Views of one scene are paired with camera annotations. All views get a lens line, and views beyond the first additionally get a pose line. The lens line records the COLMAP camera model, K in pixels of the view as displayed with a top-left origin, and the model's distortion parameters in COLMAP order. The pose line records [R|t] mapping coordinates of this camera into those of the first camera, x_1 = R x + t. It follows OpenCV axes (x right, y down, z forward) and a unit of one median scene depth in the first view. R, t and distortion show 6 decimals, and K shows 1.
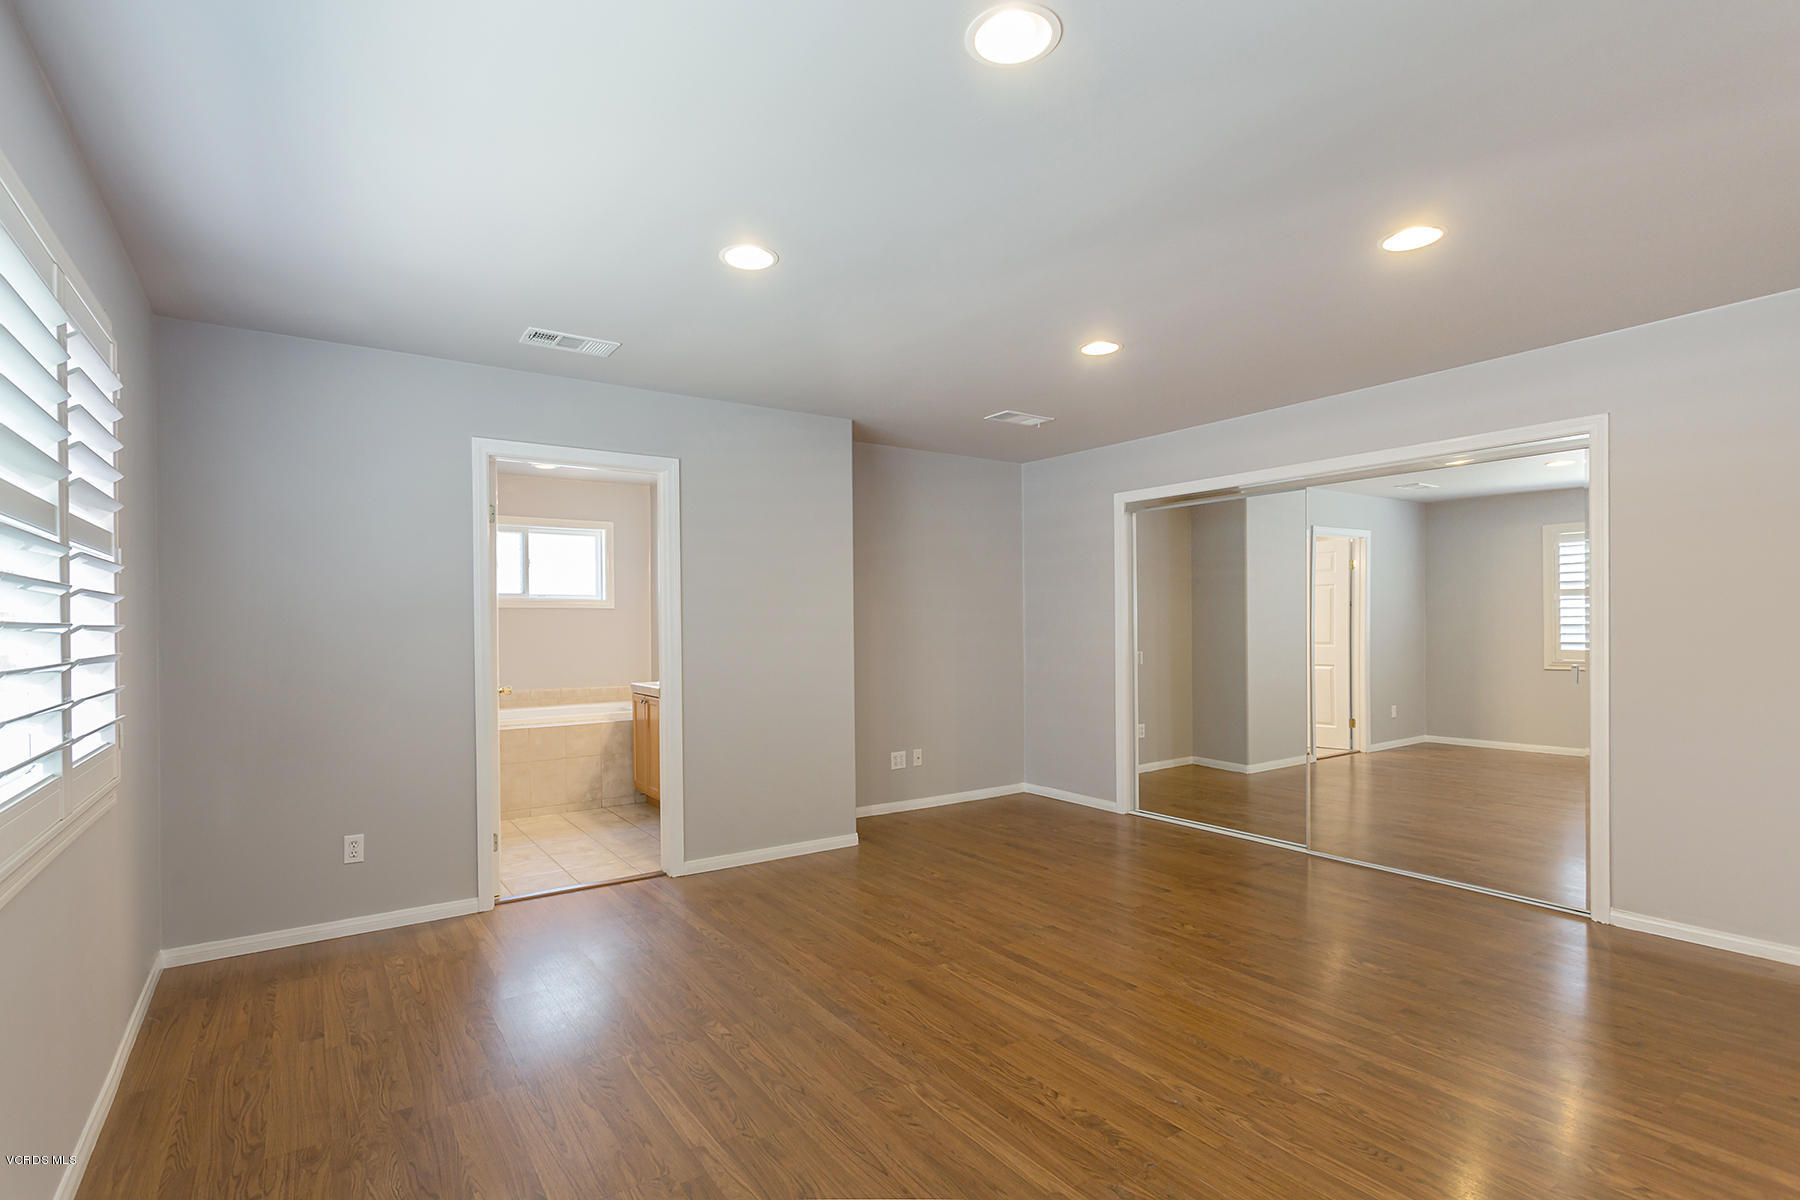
lens RADIAL K [[857.8, 0, 900.6], [0, 857.8, 634.5], [0, 0, 1]] dist [-0.000825, -0.000113]
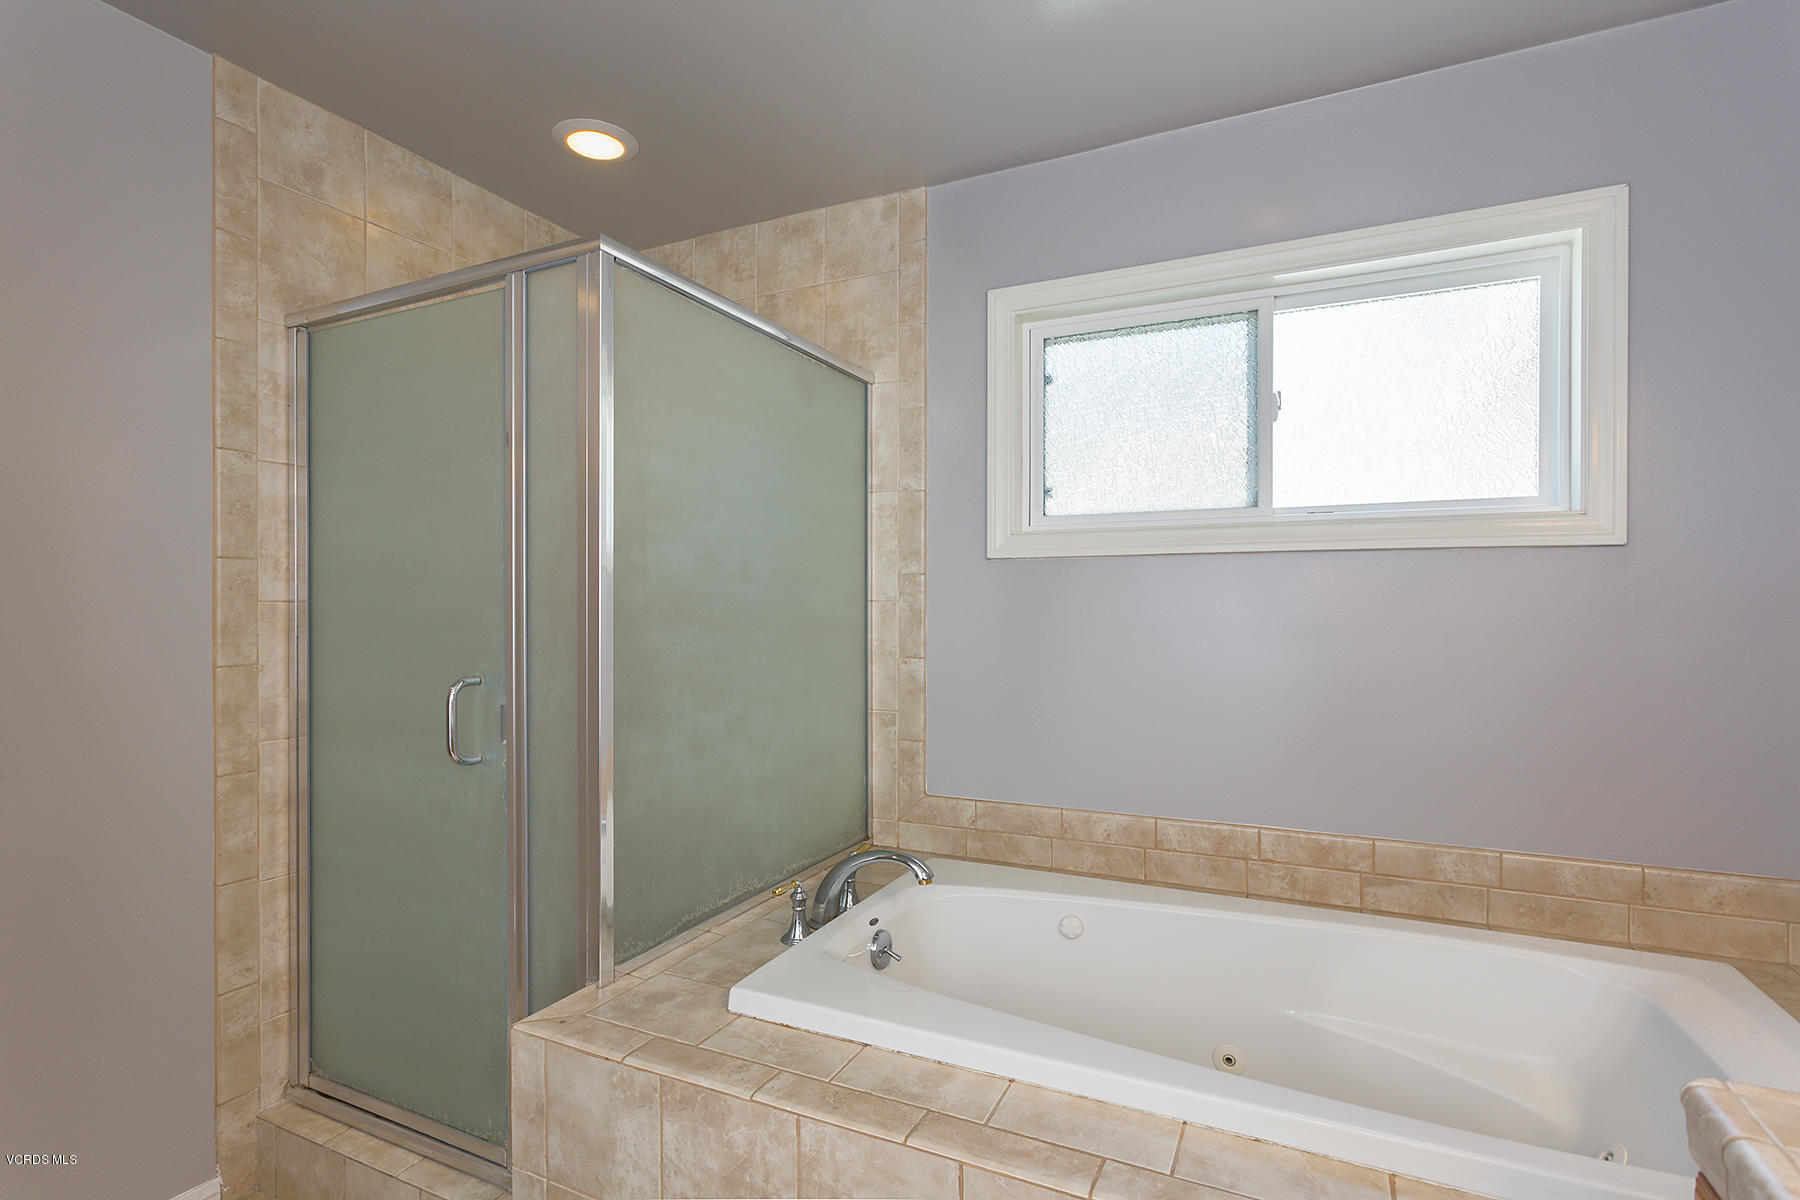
lens RADIAL K [[892.0, 0, 843.3], [0, 892.0, 613.2], [0, 0, 1]] dist [-0.002638, 0.000494]
pose [[0.473242, 0.006184, -0.880911, -0.259184], [-0.008055, 0.999964, 0.002692, -0.011595], [0.880895, 0.005822, 0.473275, 0.822107]]
